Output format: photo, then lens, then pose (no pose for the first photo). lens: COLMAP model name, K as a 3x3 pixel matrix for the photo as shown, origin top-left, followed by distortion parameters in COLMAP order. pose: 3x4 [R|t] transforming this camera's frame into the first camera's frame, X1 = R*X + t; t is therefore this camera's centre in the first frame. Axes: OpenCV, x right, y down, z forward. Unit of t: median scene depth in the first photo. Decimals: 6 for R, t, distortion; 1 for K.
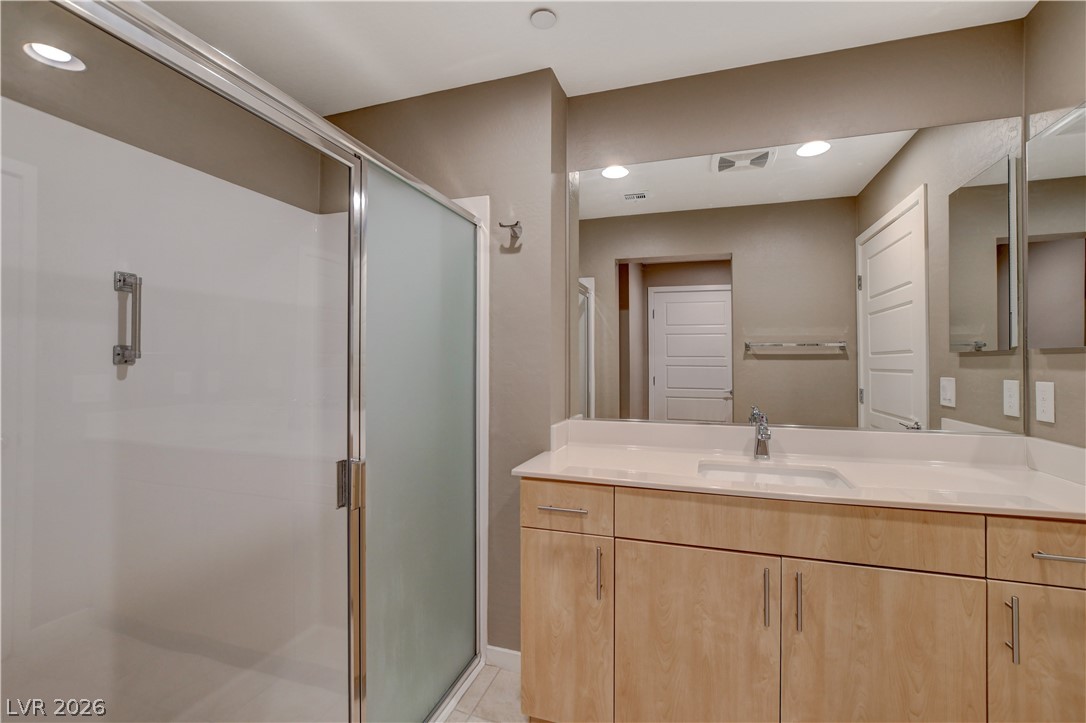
lens RADIAL K [[484.4, 0, 552.3], [0, 484.4, 363.7], [0, 0, 1]] dist [-0.026563, 0.000857]
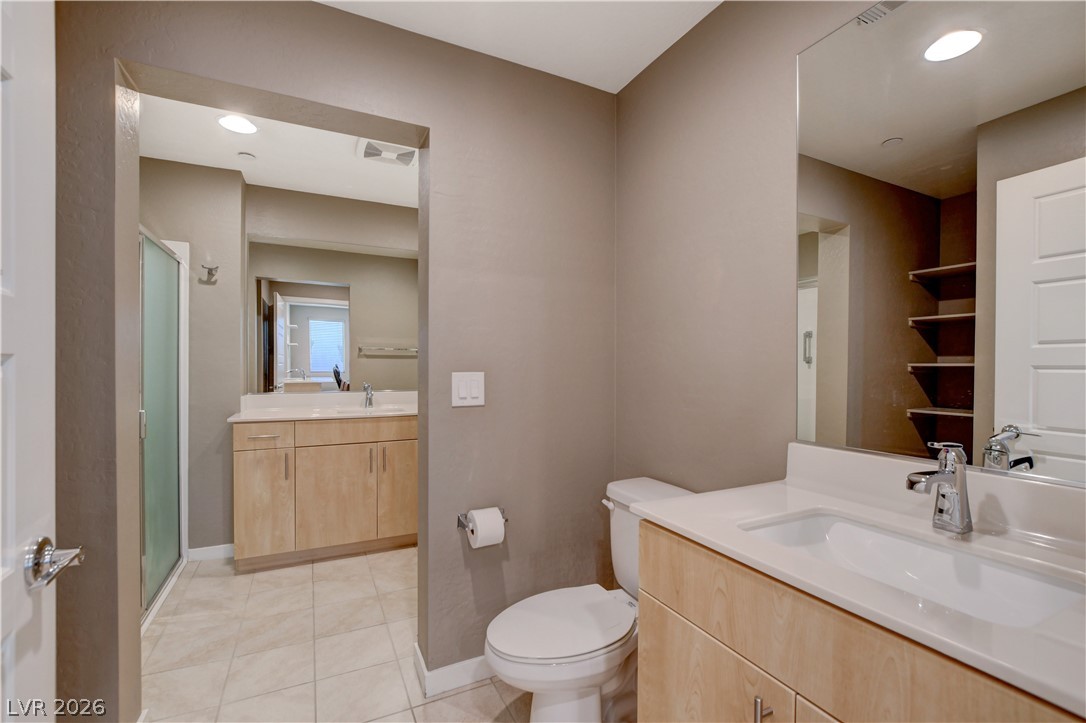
lens RADIAL K [[484.4, 0, 552.3], [0, 484.4, 363.7], [0, 0, 1]] dist [-0.026563, 0.000857]
pose [[0.718496, 0.006246, 0.695503, -0.449174], [-0.005692, 0.999979, -0.003101, 0.020846], [-0.695508, -0.001731, 0.718516, -1.054418]]
